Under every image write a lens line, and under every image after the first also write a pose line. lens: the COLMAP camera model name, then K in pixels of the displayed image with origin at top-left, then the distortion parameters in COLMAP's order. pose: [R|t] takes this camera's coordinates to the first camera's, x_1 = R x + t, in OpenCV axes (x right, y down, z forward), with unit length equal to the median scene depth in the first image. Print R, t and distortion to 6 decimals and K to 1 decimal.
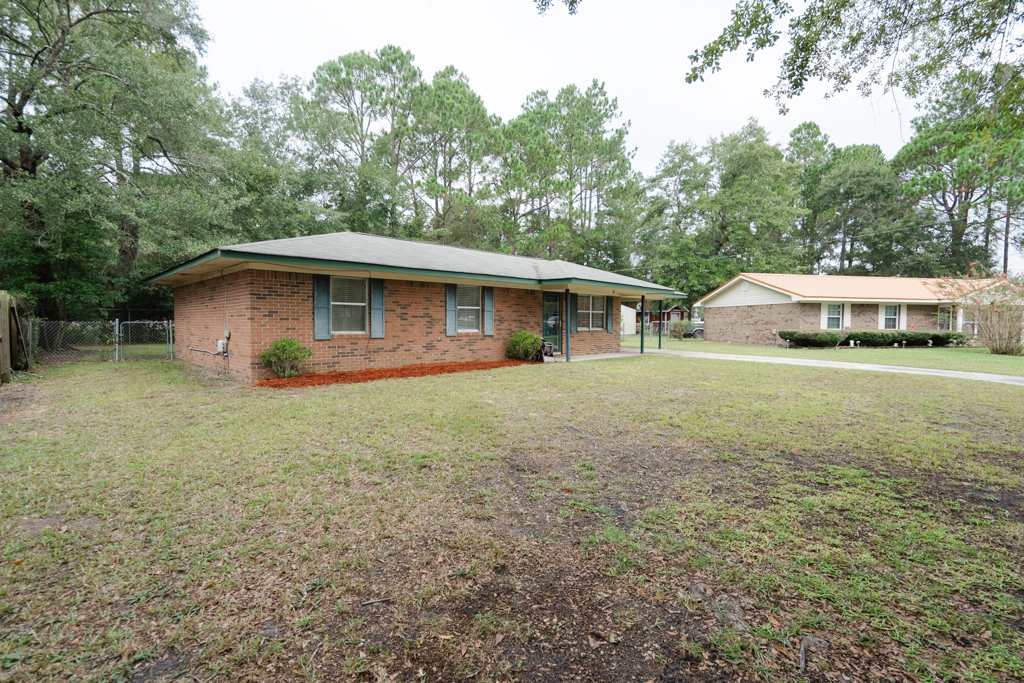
lens RADIAL K [[468.0, 0, 512.0], [0, 468.0, 341.5], [0, 0, 1]] dist [-0.002538, -0.000043]
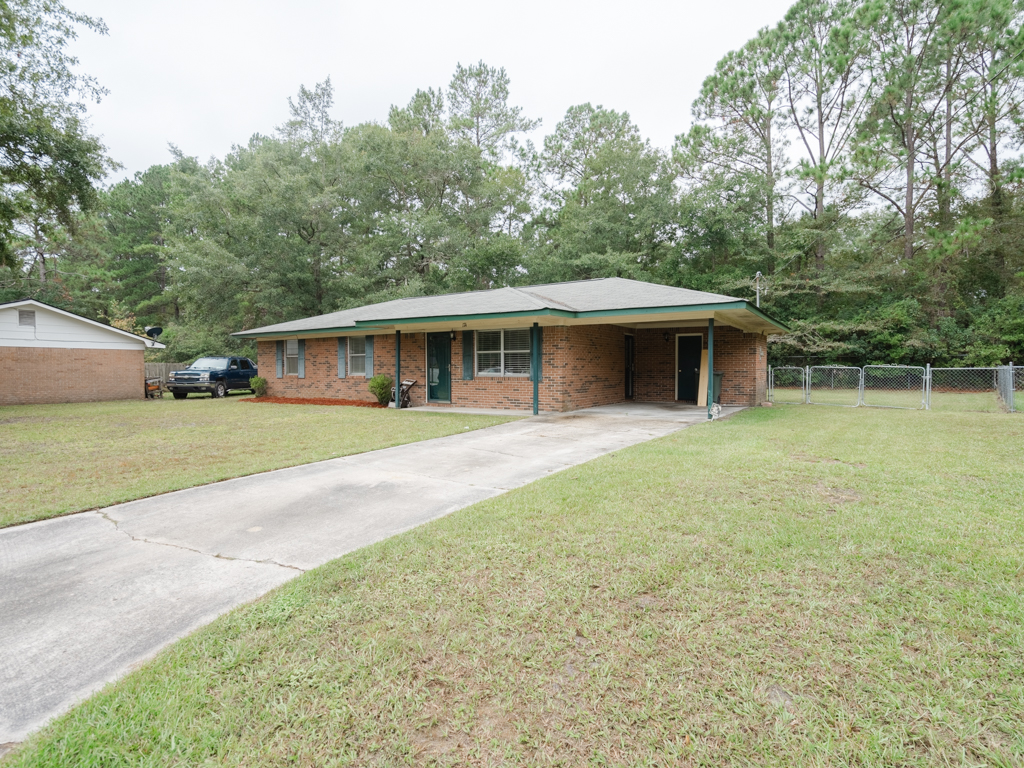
lens RADIAL K [[491.9, 0, 512.0], [0, 491.9, 384.0], [0, 0, 1]] dist [-0.000978, -0.000142]
pose [[0.233497, 0.034284, -0.971753, 1.276874], [-0.030289, 0.999150, 0.027973, -0.047327], [0.971886, 0.022902, 0.234337, 1.144564]]
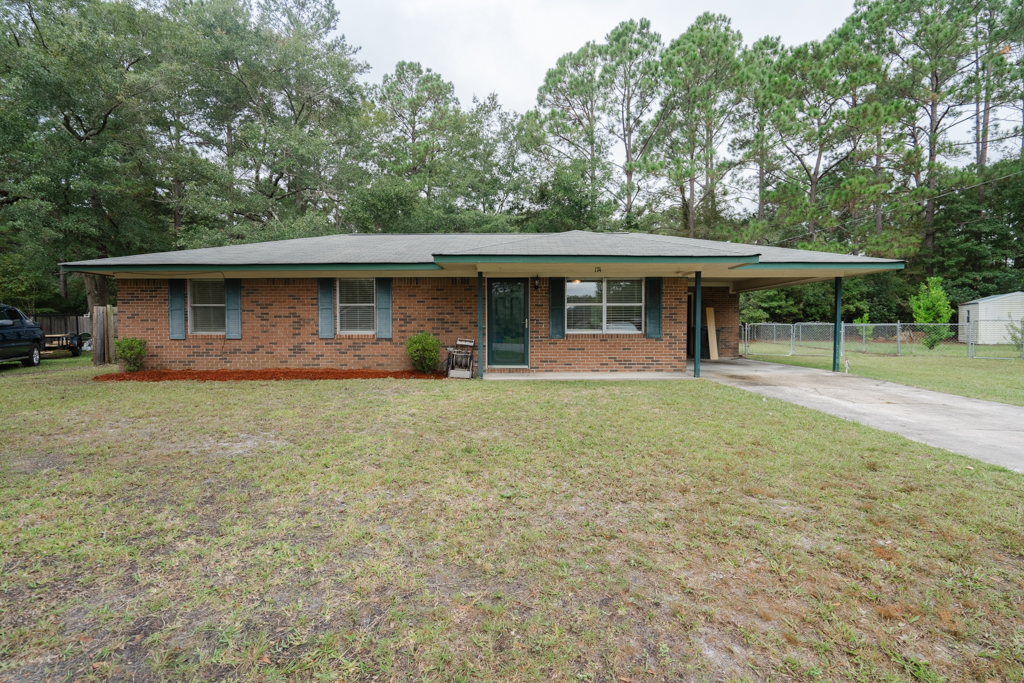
lens RADIAL K [[444.7, 0, 512.0], [0, 444.7, 341.5], [0, 0, 1]] dist [-0.002264, -0.000197]
pose [[0.697049, 0.028103, -0.716472, 0.701576], [-0.024597, 0.999581, 0.015277, -0.027161], [0.716601, 0.006974, 0.697448, 0.678911]]
